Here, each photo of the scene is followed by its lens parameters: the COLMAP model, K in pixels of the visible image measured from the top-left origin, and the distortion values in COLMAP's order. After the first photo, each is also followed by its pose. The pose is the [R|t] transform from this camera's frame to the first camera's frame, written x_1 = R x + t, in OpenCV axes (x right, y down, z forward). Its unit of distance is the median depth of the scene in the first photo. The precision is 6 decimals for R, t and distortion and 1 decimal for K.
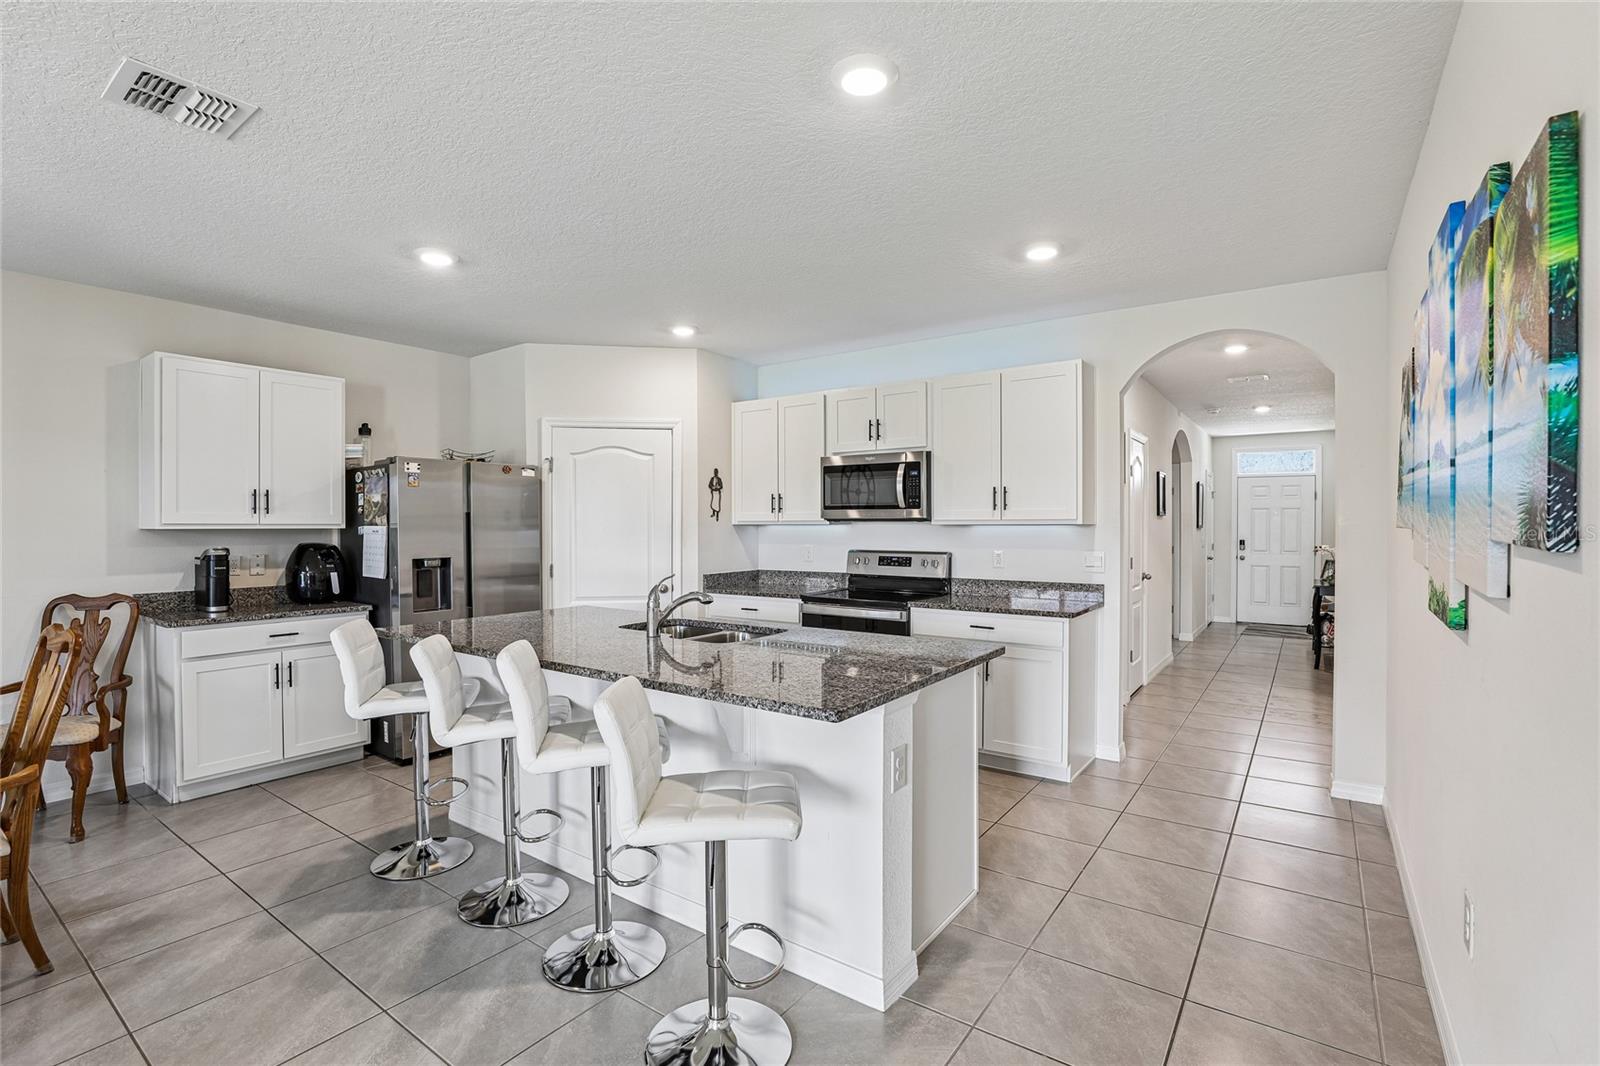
lens RADIAL K [[728.7, 0, 798.2], [0, 728.7, 528.8], [0, 0, 1]] dist [-0.042132, 0.011156]
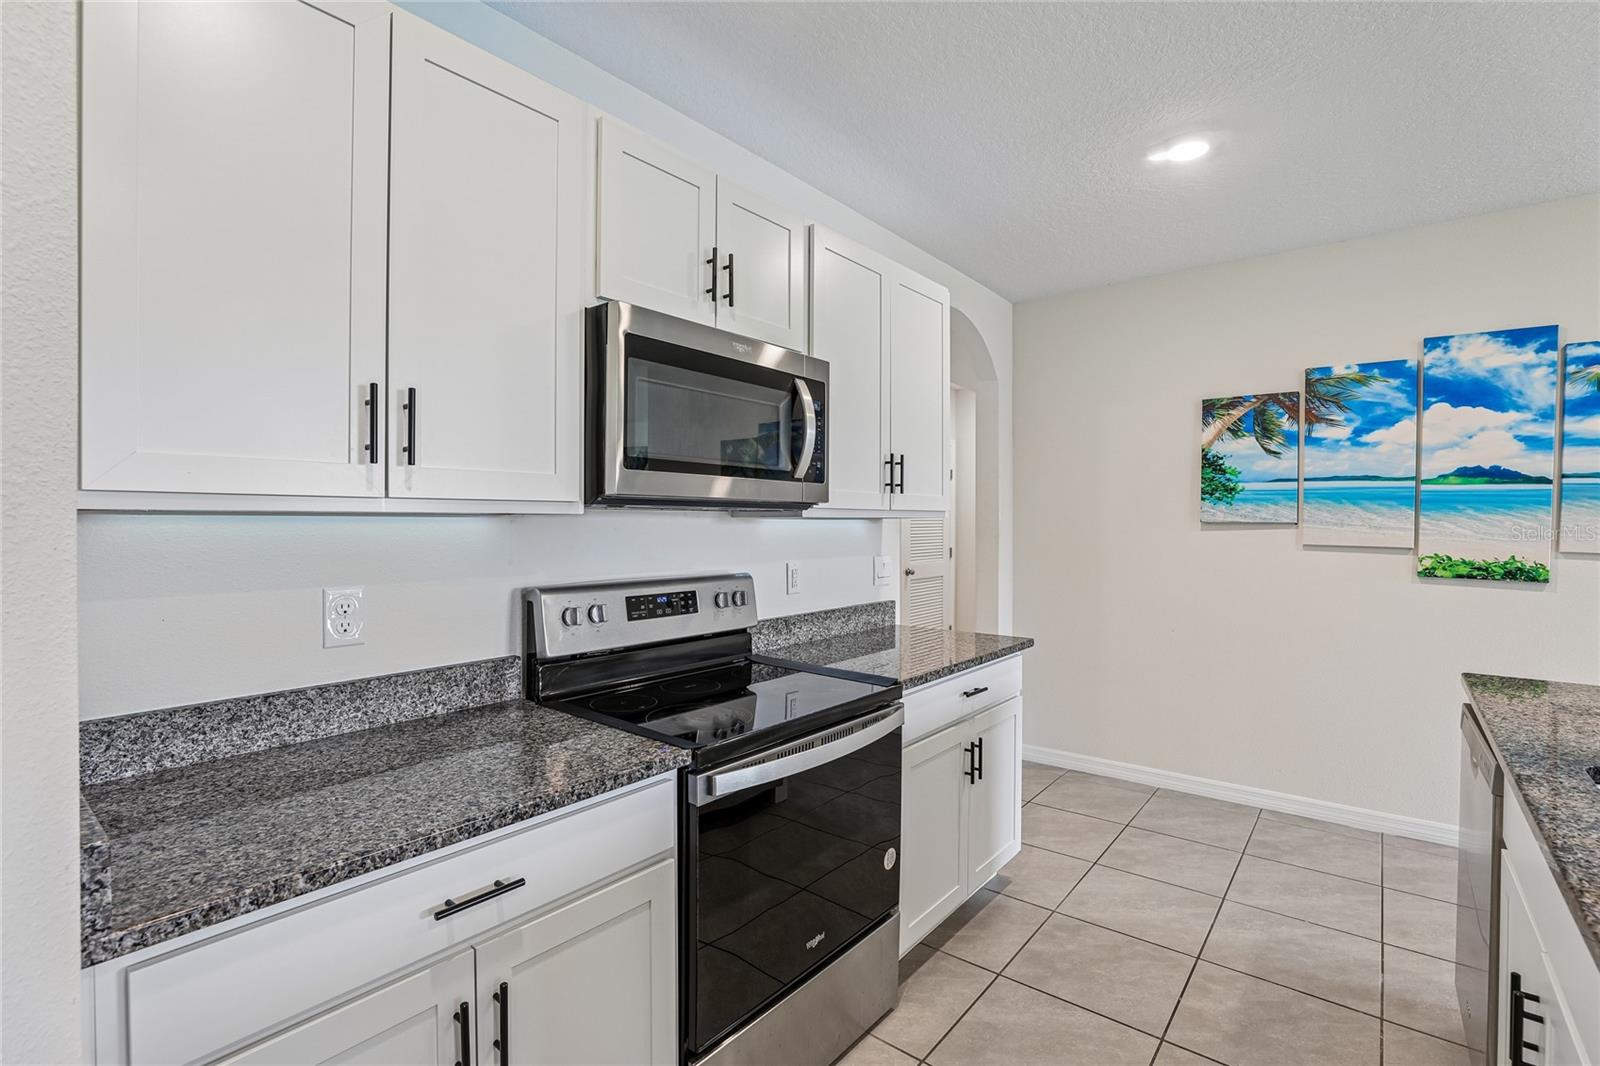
lens RADIAL K [[728.7, 0, 822.0], [0, 728.7, 508.3], [0, 0, 1]] dist [-0.042132, 0.011156]
pose [[0.039129, 0.020023, 0.999034, -0.314828], [0.003552, 0.999790, -0.020177, -0.001697], [-0.999228, 0.004338, 0.039049, 1.009036]]
